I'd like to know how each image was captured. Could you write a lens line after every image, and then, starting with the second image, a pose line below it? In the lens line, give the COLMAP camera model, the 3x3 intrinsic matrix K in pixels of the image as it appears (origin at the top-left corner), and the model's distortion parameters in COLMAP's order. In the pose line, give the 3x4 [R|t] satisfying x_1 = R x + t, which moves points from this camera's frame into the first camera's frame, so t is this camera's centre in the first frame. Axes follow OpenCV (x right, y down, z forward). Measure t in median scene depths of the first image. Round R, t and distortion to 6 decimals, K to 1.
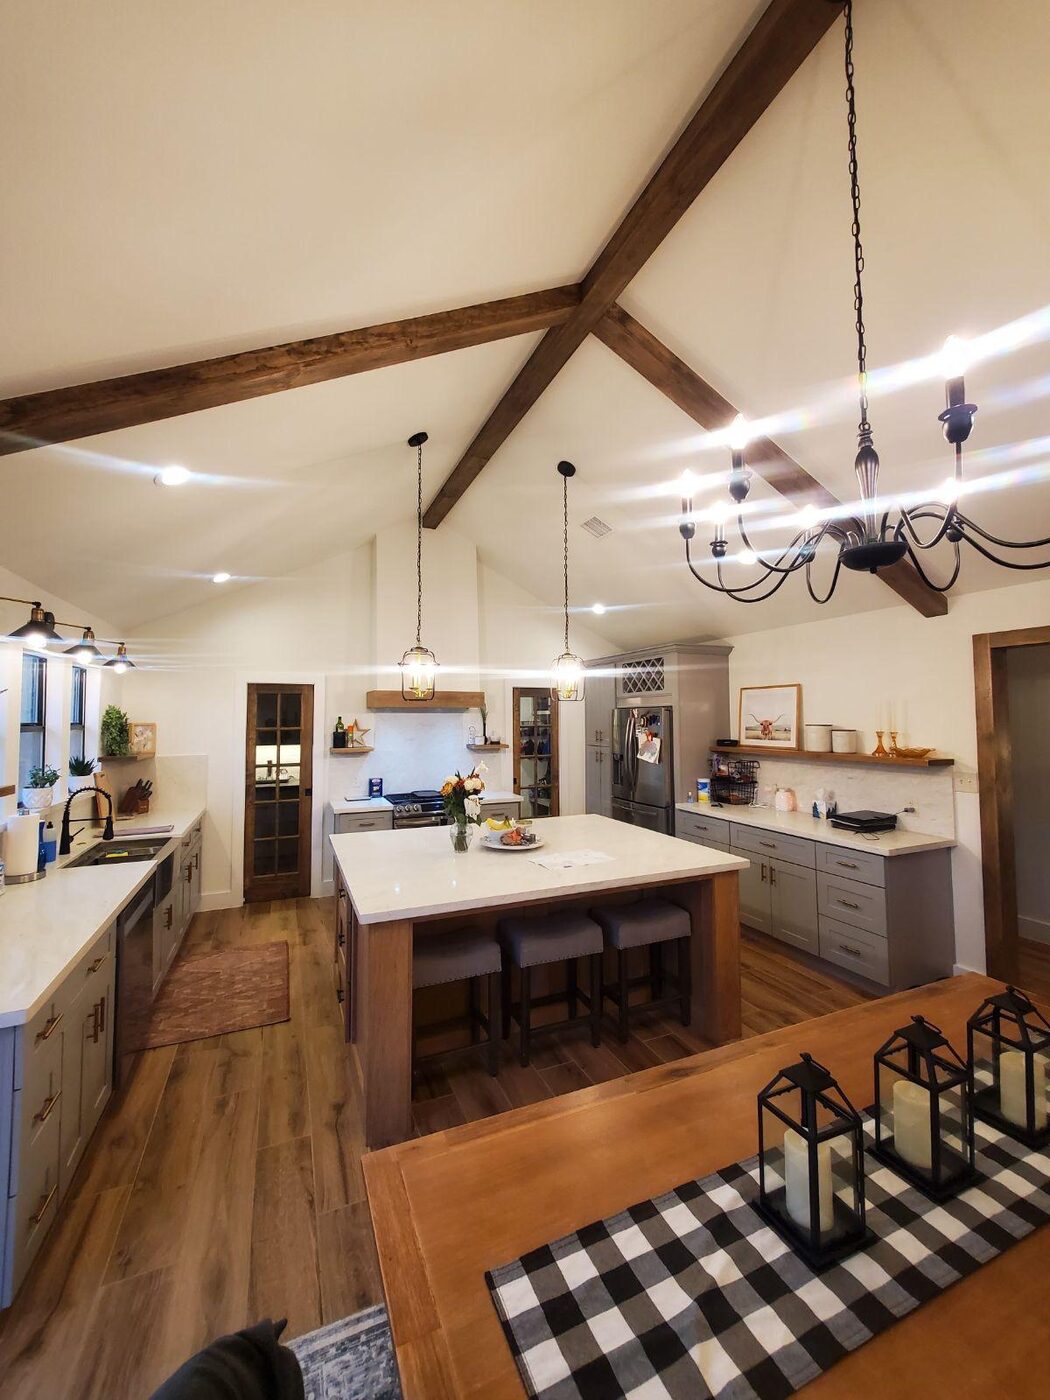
lens RADIAL K [[556.3, 0, 525.0], [0, 556.3, 700.0], [0, 0, 1]] dist [0.000545, 0.000070]
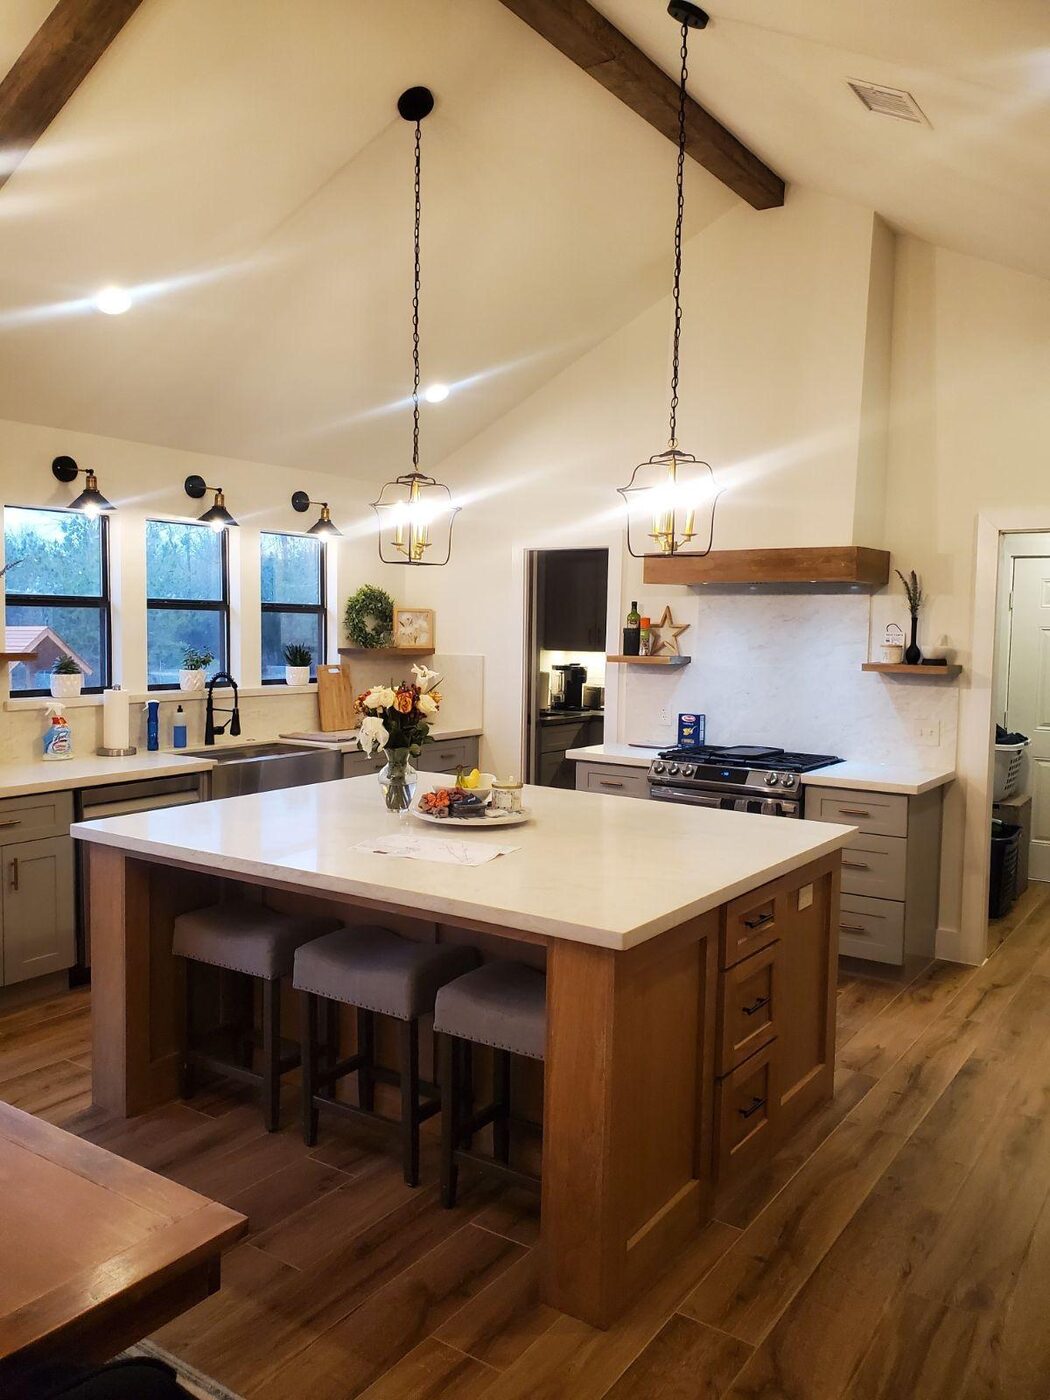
lens RADIAL K [[1078.8, 0, 525.0], [0, 1078.8, 700.0], [0, 0, 1]] dist [0.001862, -0.001154]
pose [[0.530806, 0.072438, -0.844392, 0.577594], [0.008491, 0.995836, 0.090767, 0.029743], [0.847451, -0.055349, 0.527980, 0.310251]]
